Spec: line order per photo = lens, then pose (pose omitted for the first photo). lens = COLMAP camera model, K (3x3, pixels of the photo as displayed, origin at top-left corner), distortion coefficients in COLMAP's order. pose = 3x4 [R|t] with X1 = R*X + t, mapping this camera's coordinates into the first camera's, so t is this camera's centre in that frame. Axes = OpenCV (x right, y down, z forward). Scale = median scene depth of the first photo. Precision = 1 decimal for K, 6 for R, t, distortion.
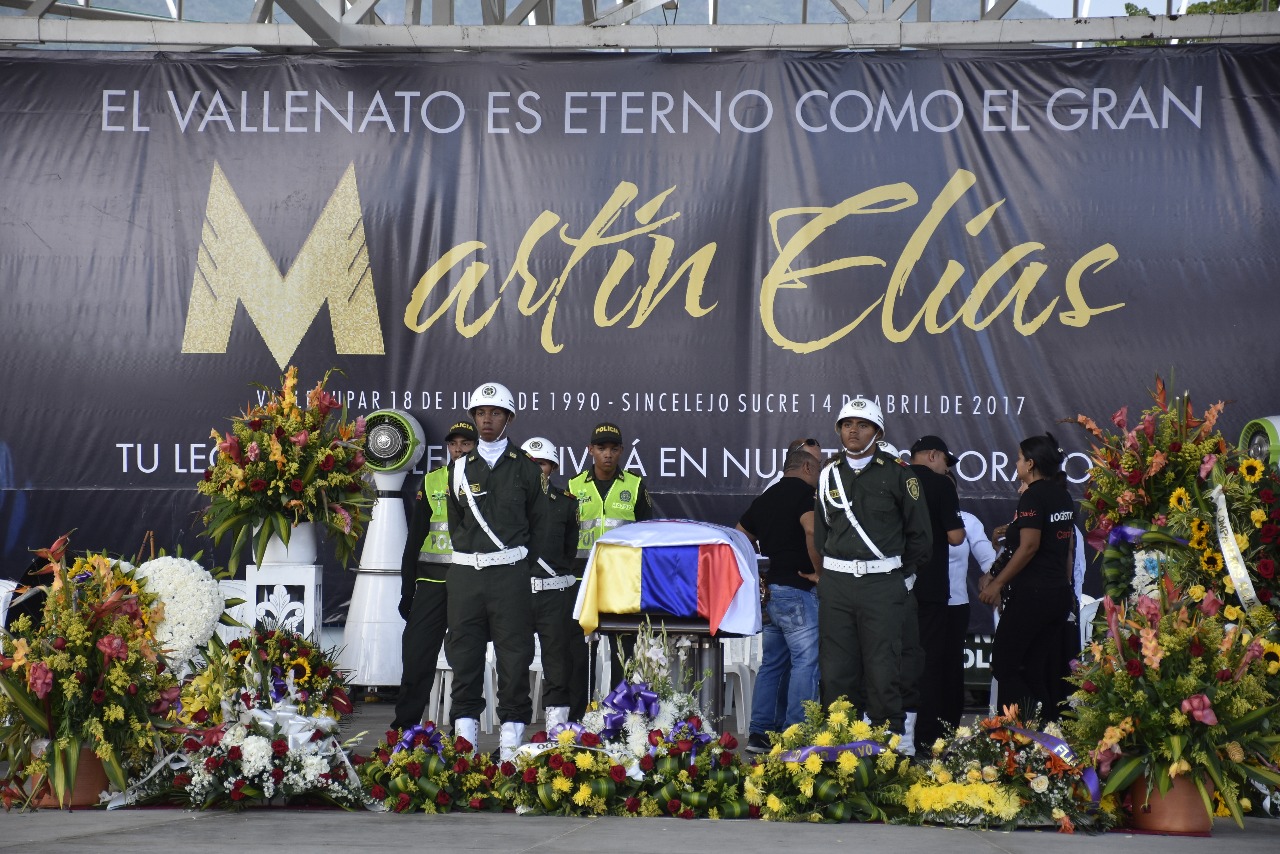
lens RADIAL K [[4865.5, 0, 639.7], [0, 4865.5, 434.4], [0, 0, 1]] dist [1.280058, 0.000000]
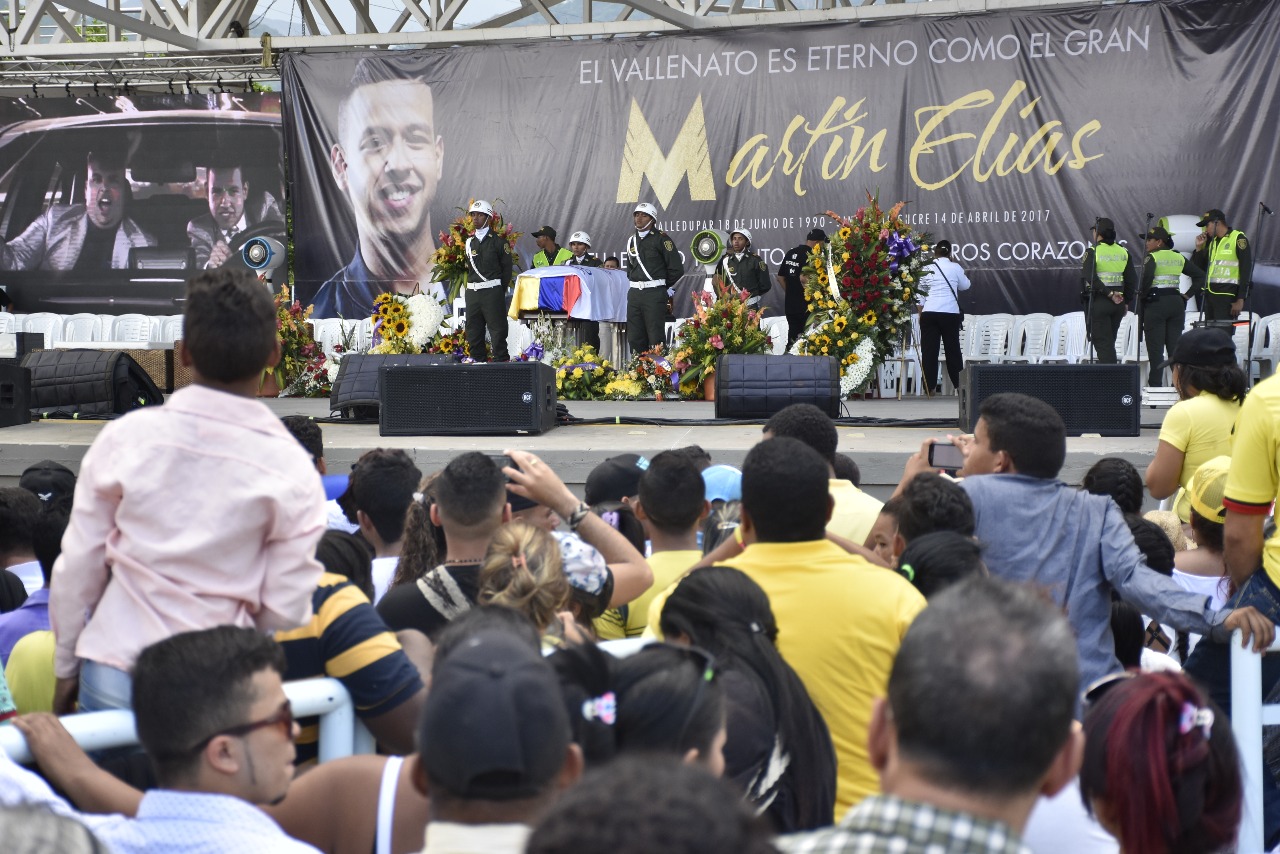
lens RADIAL K [[4865.5, 0, 639.7], [0, 4865.5, 425.0], [0, 0, 1]] dist [1.280058, 0.000000]
pose [[0.899234, -0.012028, -0.437303, 0.818894], [0.016012, 0.999857, 0.005427, 0.065315], [0.437176, -0.011882, 0.899298, -0.729906]]
